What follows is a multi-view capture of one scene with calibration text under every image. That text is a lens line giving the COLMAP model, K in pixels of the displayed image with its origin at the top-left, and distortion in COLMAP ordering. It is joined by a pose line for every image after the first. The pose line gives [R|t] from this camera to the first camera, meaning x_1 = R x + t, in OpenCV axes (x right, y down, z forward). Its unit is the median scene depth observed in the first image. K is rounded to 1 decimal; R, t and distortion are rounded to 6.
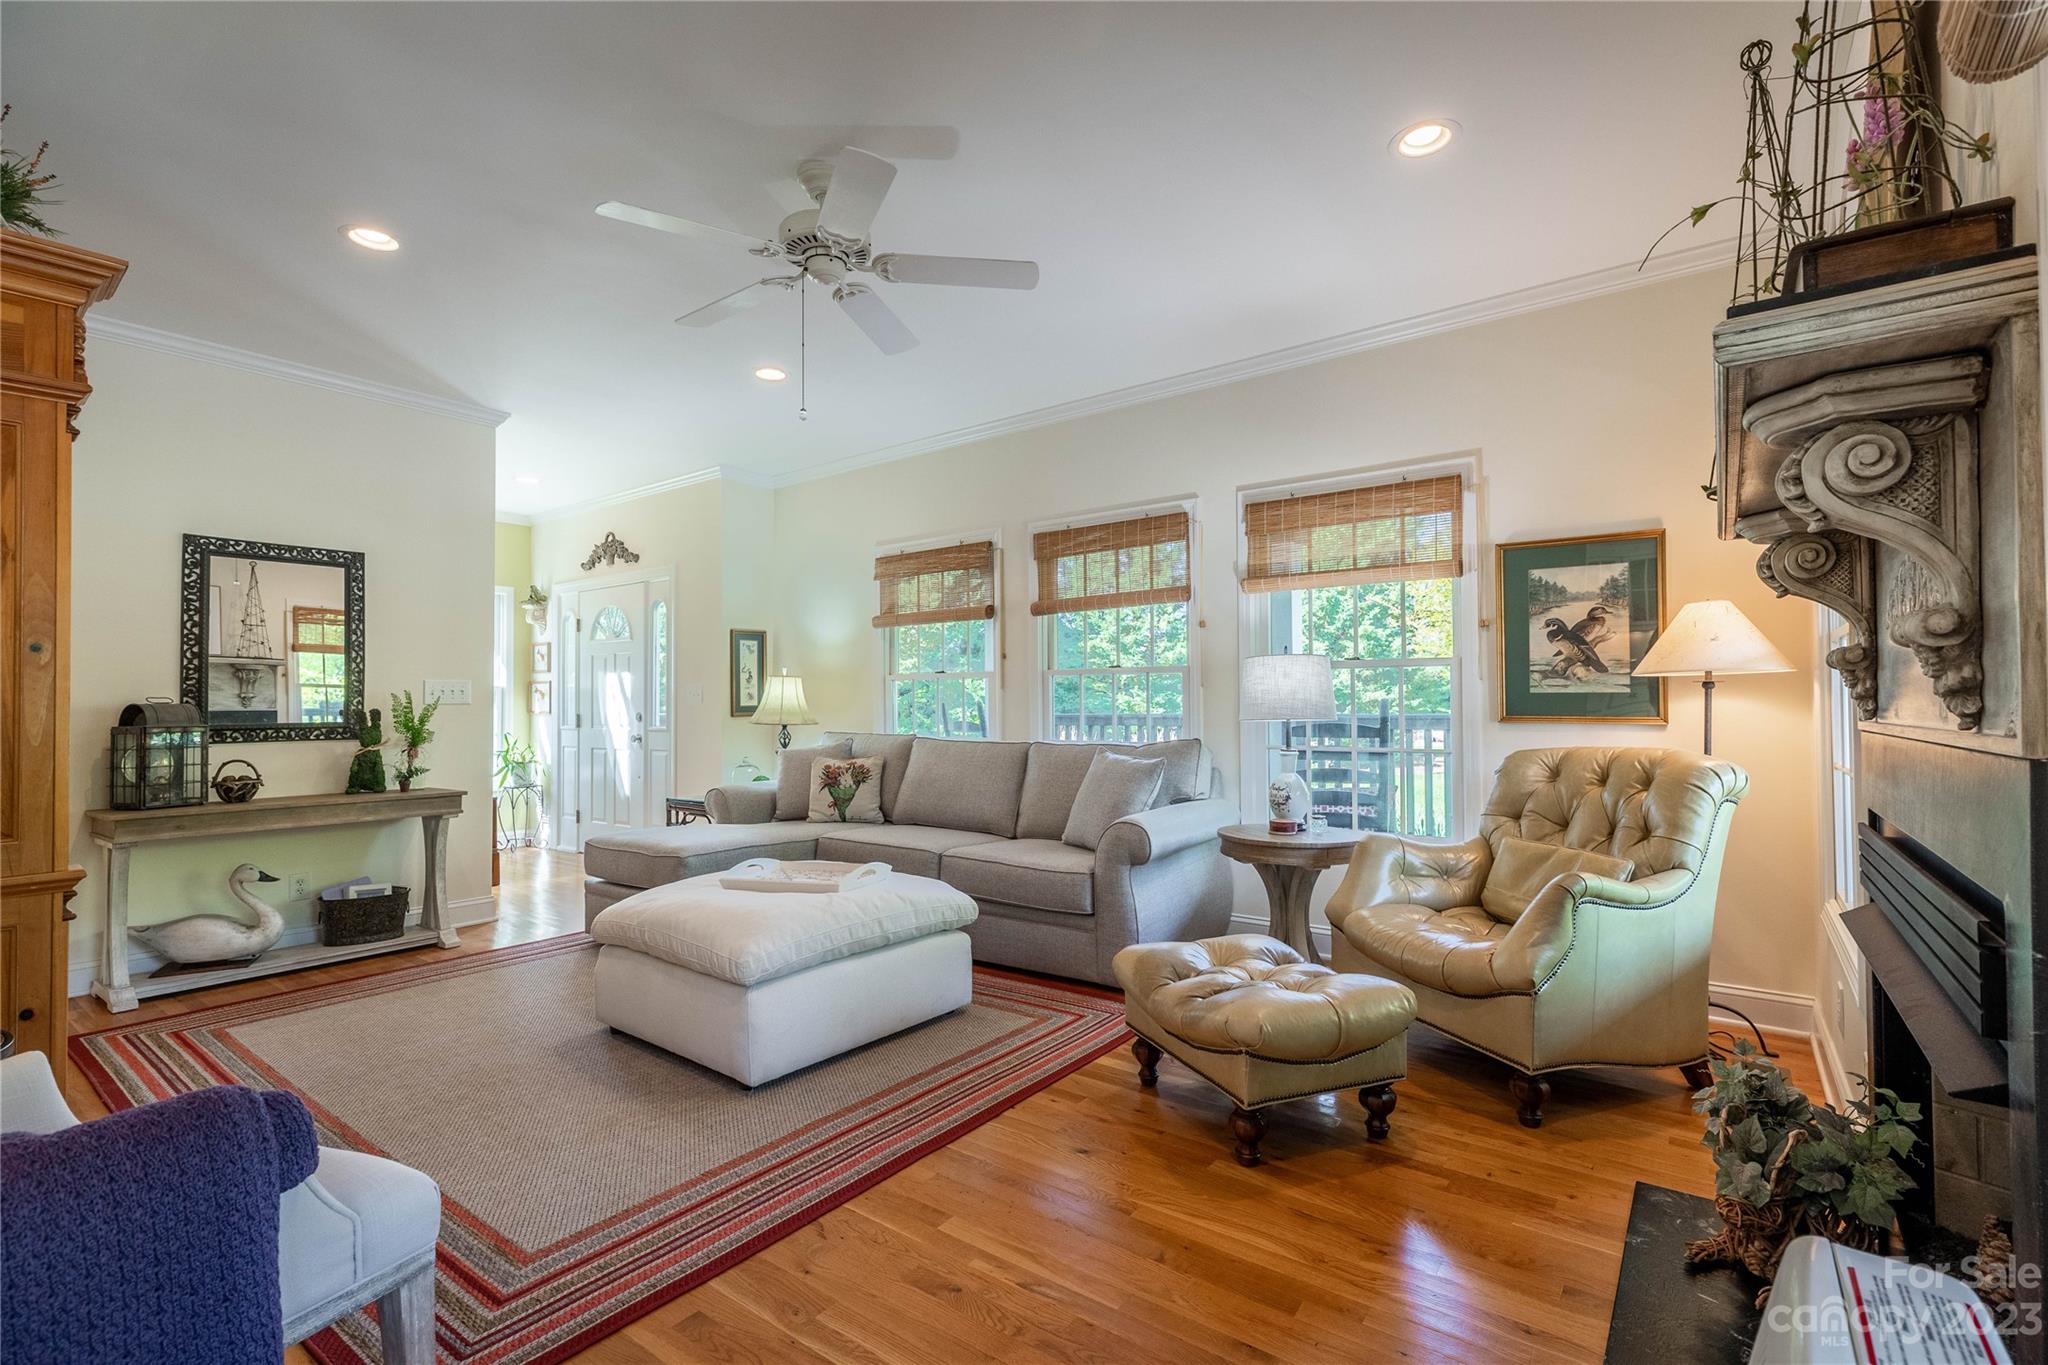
lens RADIAL K [[917.2, 0, 1024.0], [0, 917.2, 682.5], [0, 0, 1]] dist [-0.000476, 0.000138]
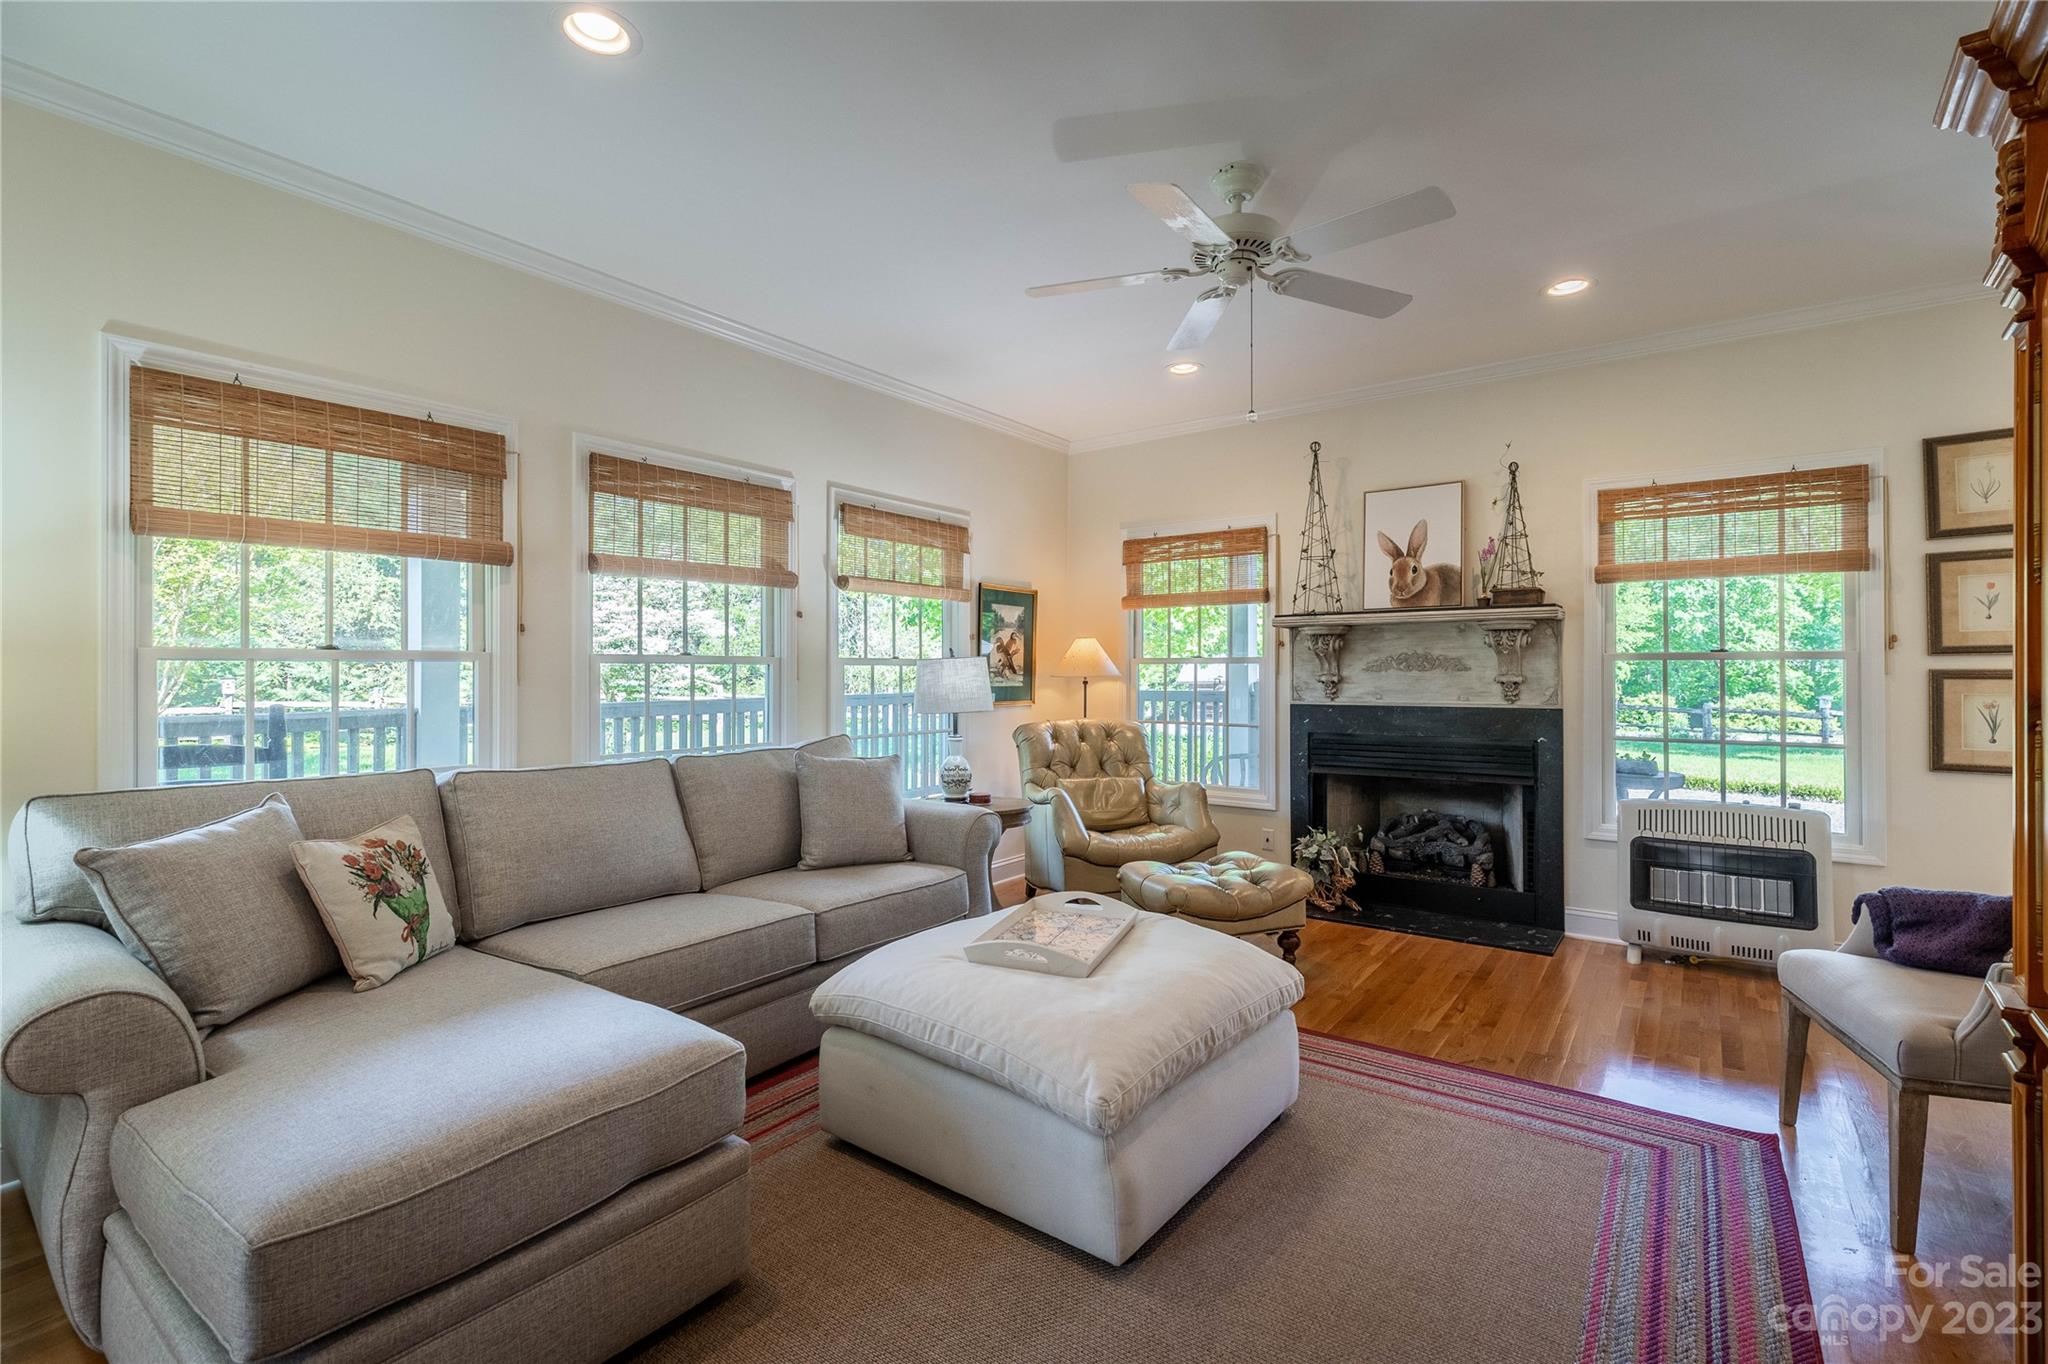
lens RADIAL K [[917.2, 0, 1024.0], [0, 917.2, 682.0], [0, 0, 1]] dist [-0.000476, 0.000138]
pose [[-0.008269, 0.005243, 0.999952, -0.885784], [-0.006382, 0.999966, -0.005296, 0.010399], [-0.999945, -0.006426, -0.008235, 0.921305]]
